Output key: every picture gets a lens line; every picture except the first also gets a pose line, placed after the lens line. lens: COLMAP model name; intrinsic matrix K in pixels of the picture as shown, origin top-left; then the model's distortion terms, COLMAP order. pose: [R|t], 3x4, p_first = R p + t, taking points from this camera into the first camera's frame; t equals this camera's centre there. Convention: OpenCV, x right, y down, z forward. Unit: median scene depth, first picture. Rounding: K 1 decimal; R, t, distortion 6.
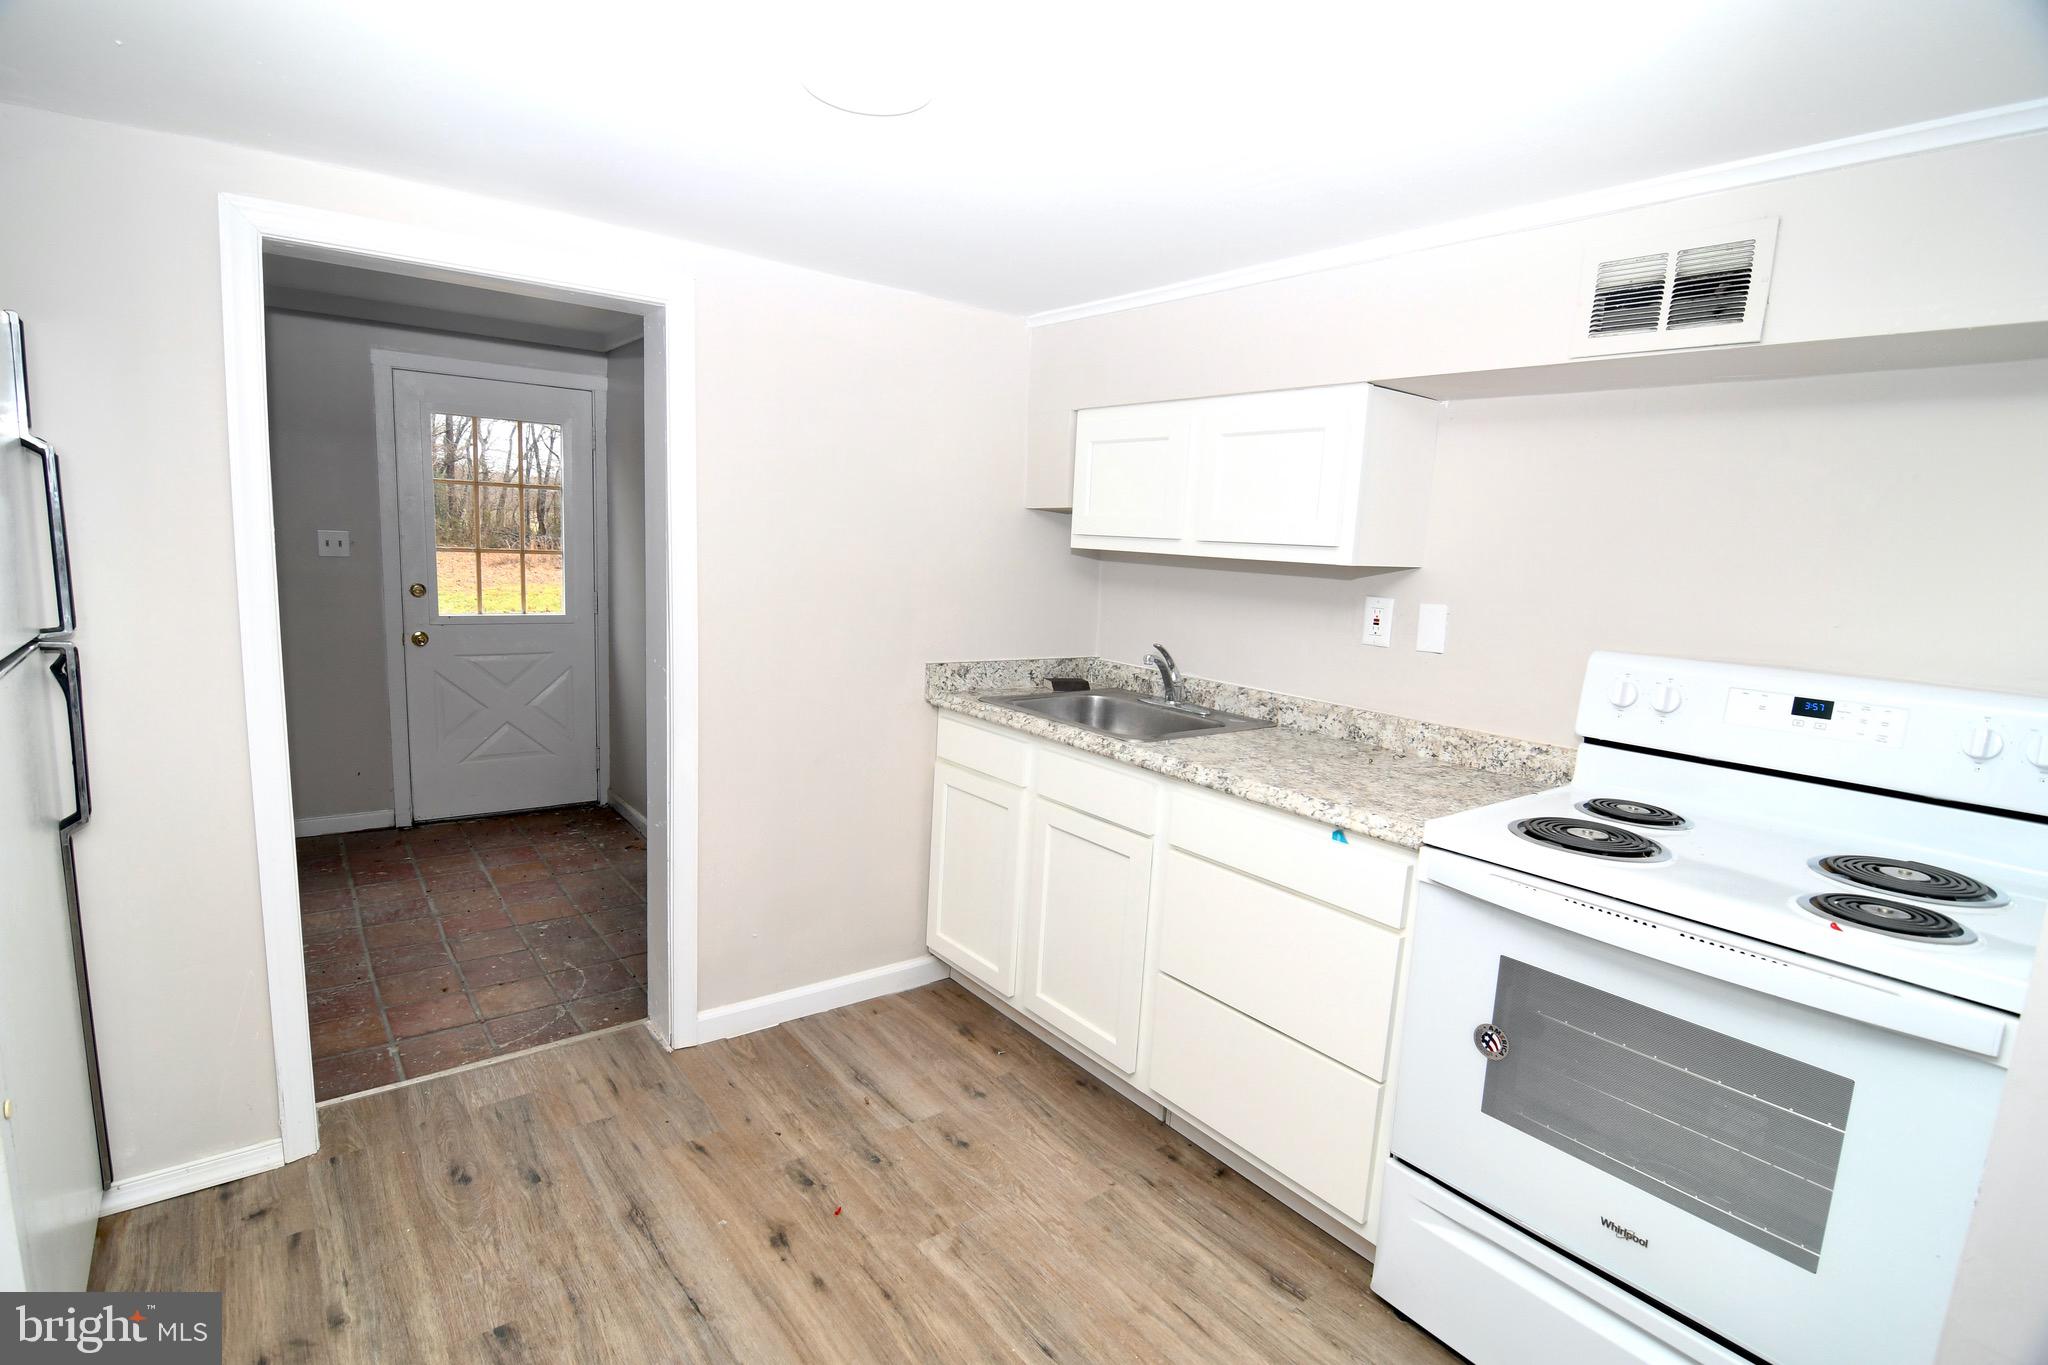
lens RADIAL K [[982.4, 0, 1016.5], [0, 982.4, 695.2], [0, 0, 1]] dist [-0.013583, -0.006017]
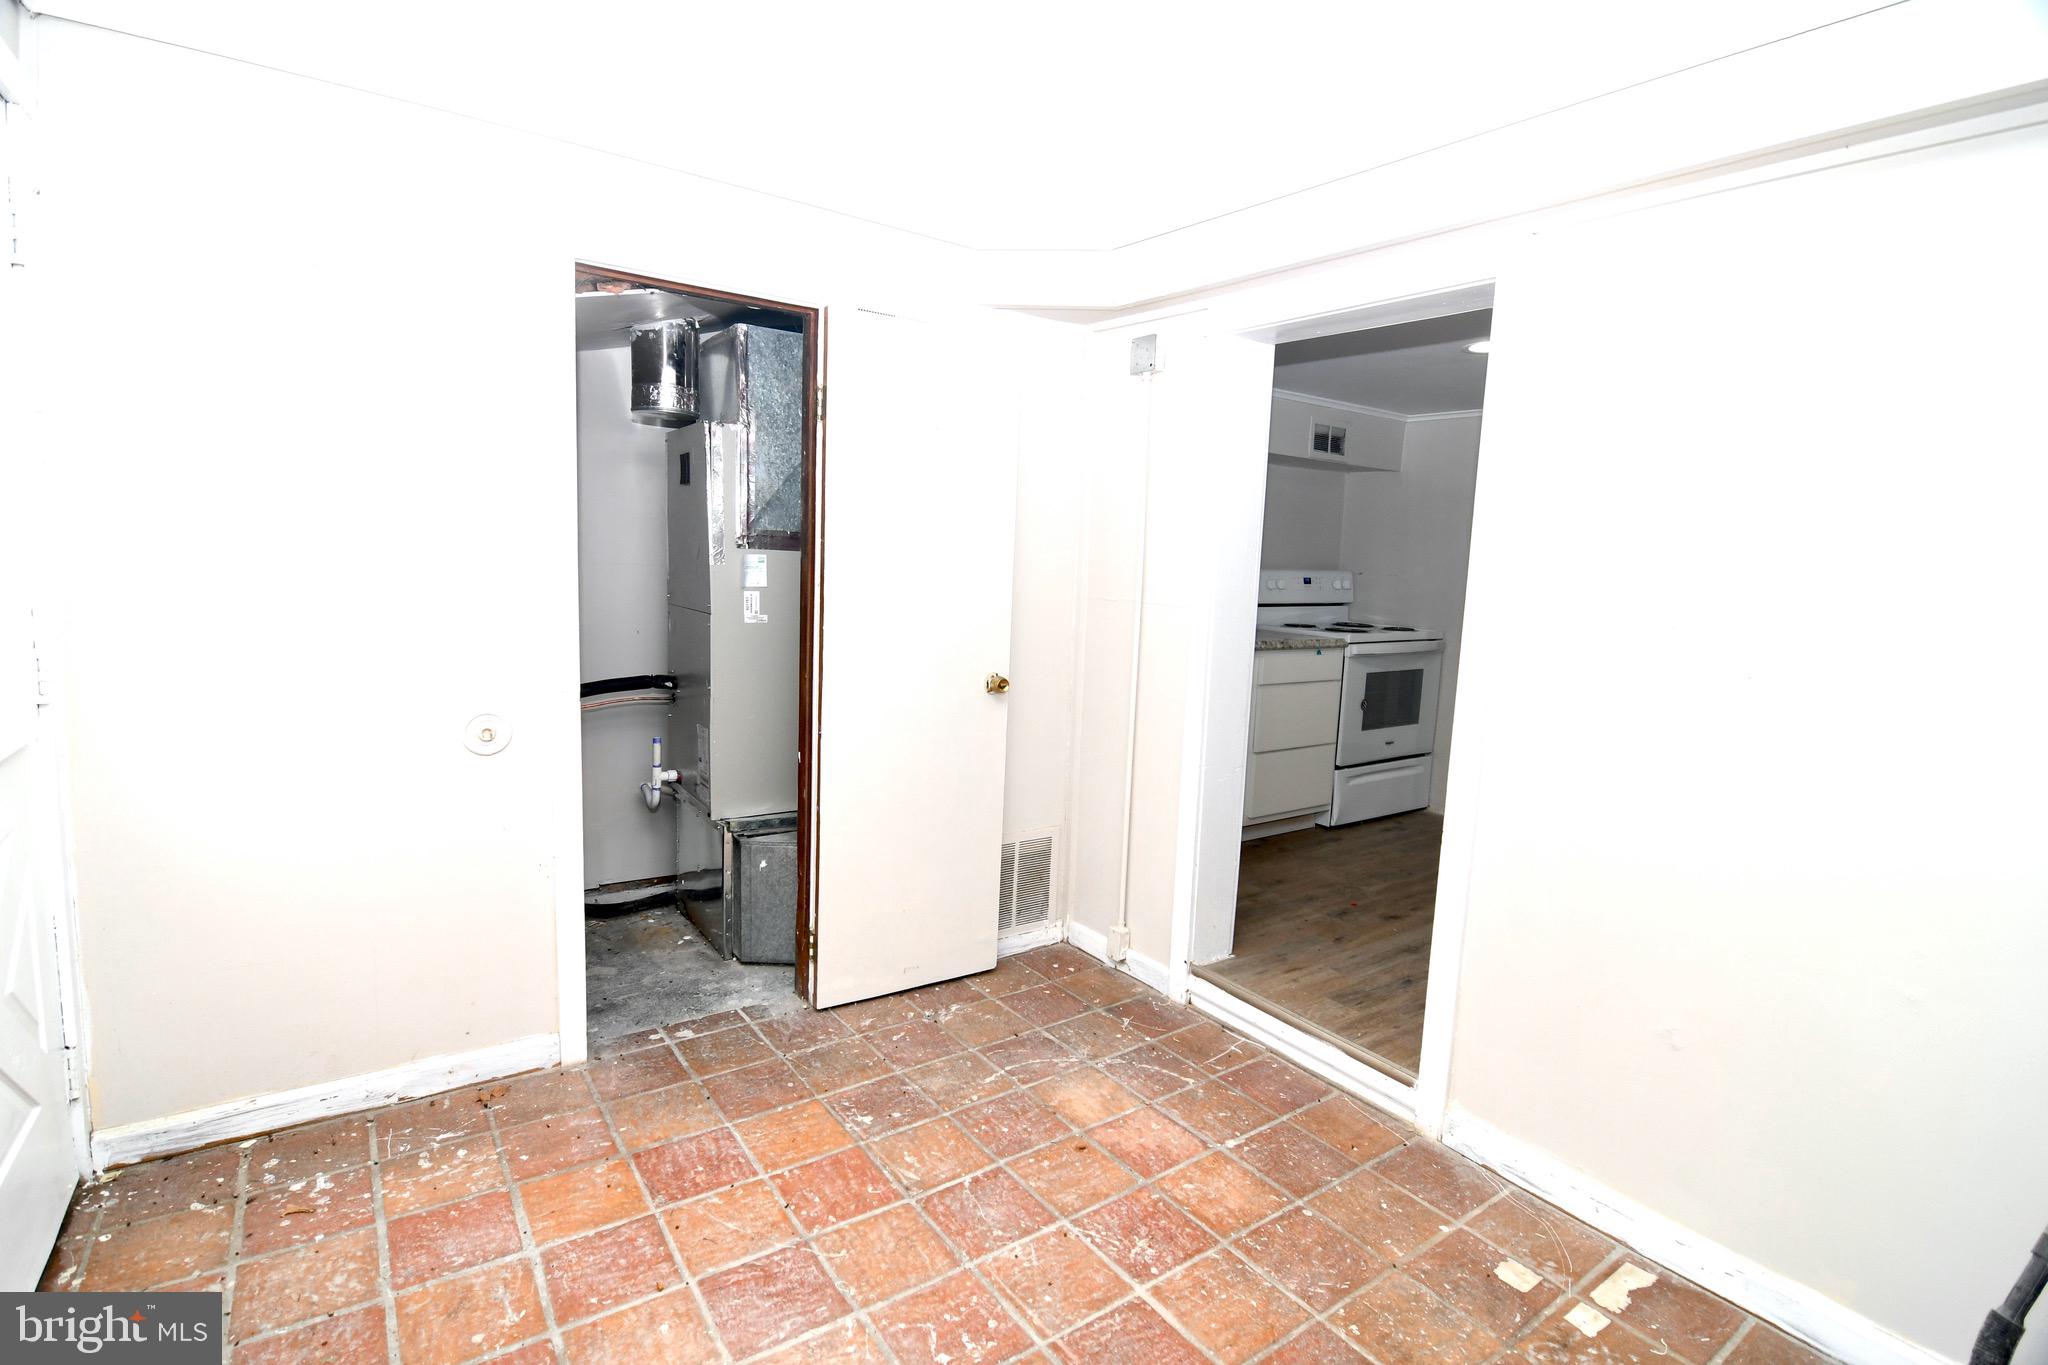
lens RADIAL K [[982.4, 0, 1024.3], [0, 982.4, 698.0], [0, 0, 1]] dist [-0.013583, -0.006017]
pose [[0.031084, -0.193402, 0.980627, -1.717154], [0.123019, 0.974382, 0.188271, -0.238192], [-0.991917, 0.114784, 0.054080, 1.330784]]
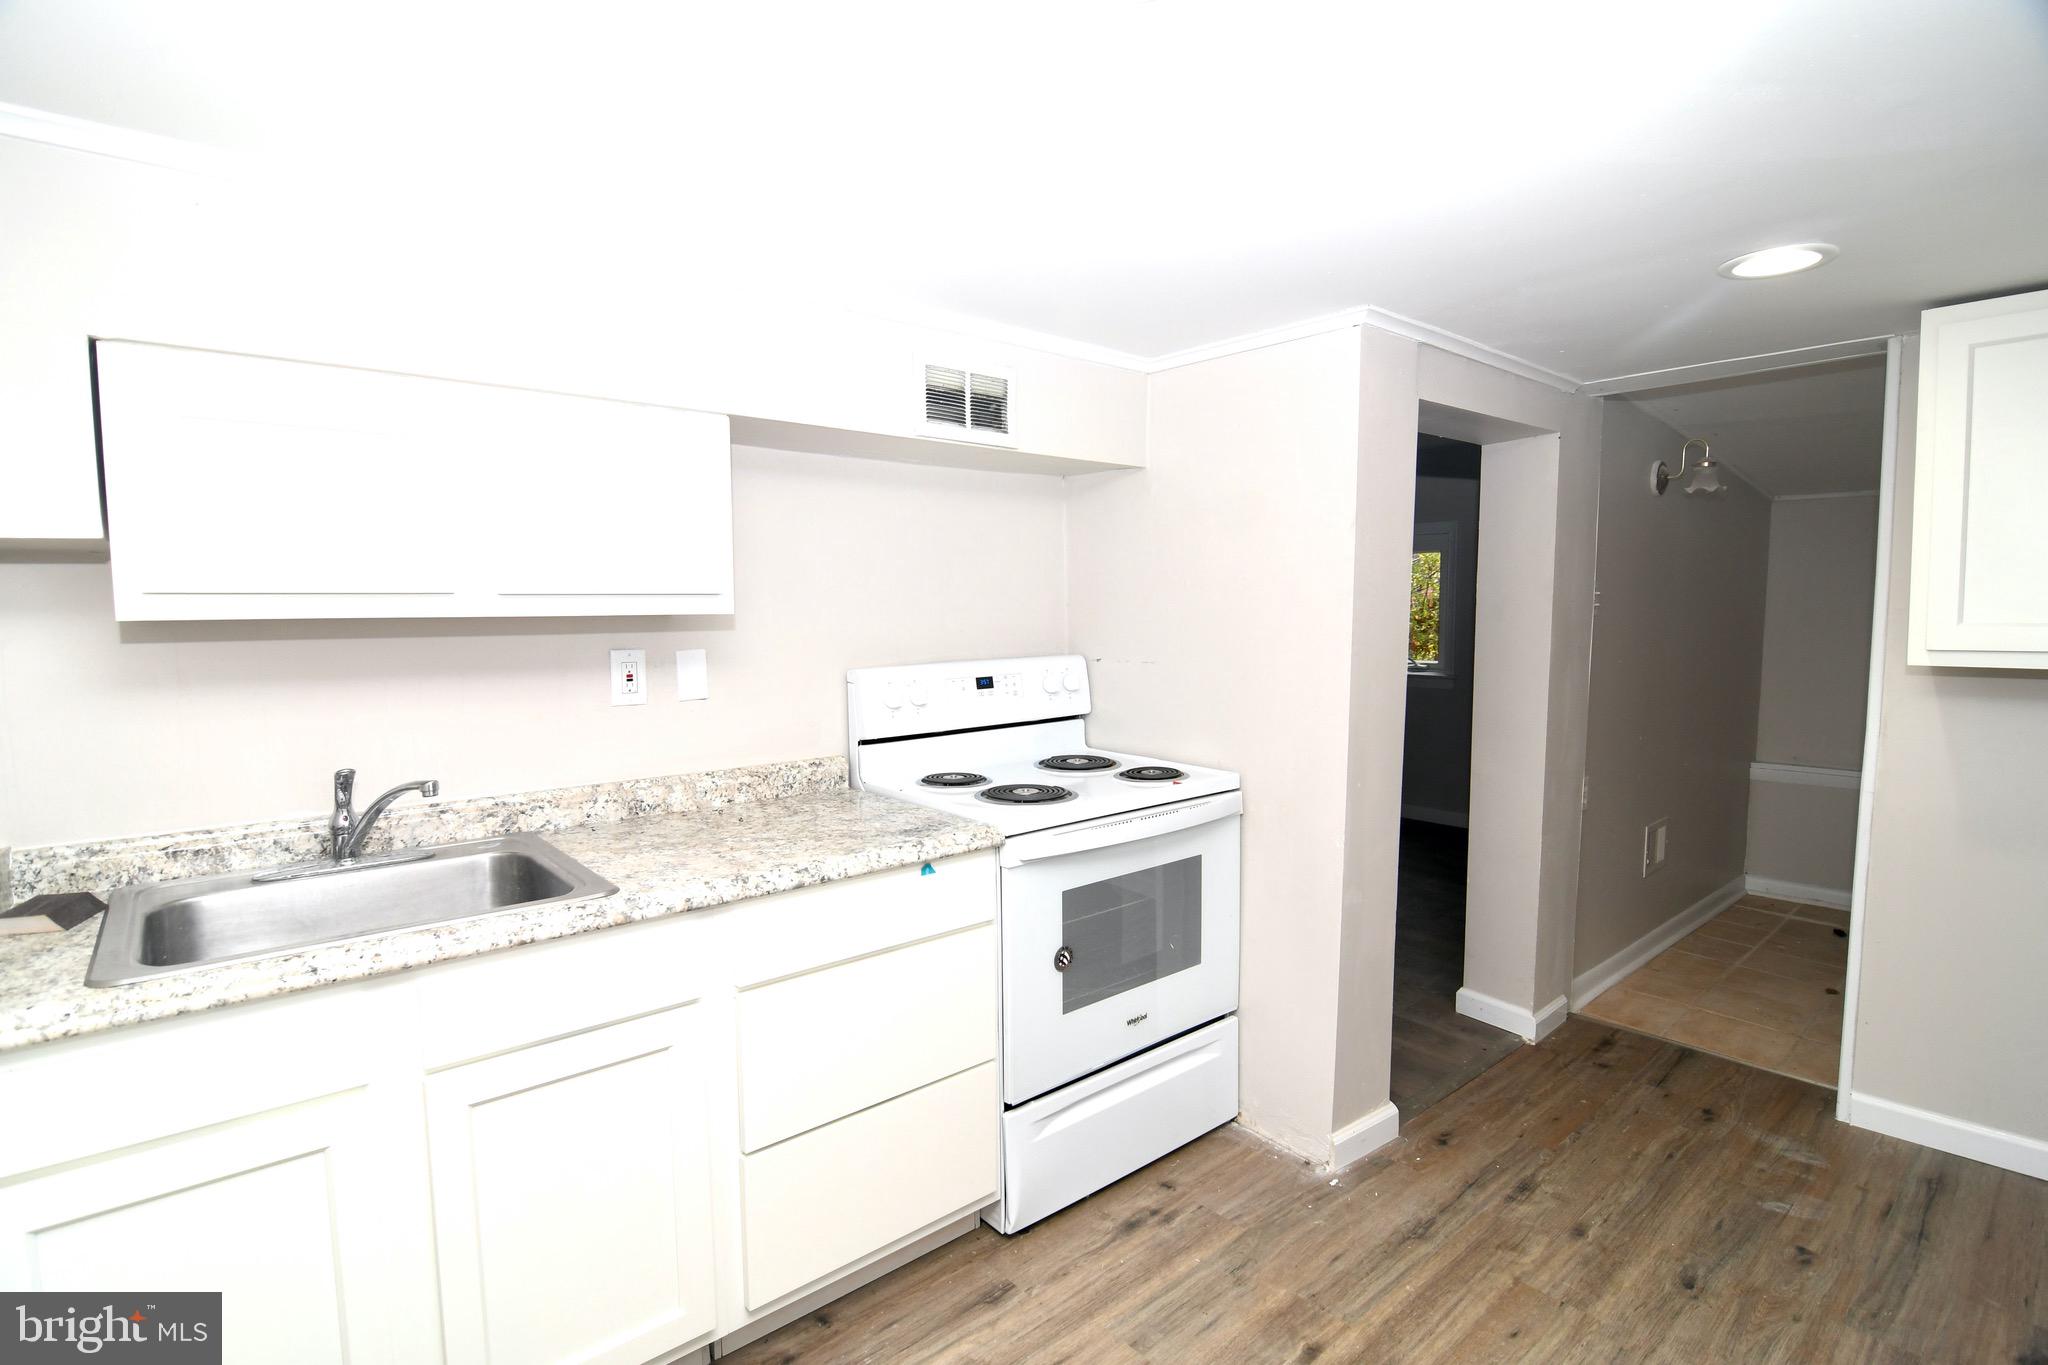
lens RADIAL K [[982.4, 0, 1025.0], [0, 982.4, 686.0], [0, 0, 1]] dist [-0.013583, -0.006017]
pose [[-0.039611, -0.135944, 0.989924, -0.563689], [0.163169, 0.976523, 0.140633, -0.146254], [-0.985803, 0.167096, -0.016499, 0.734365]]
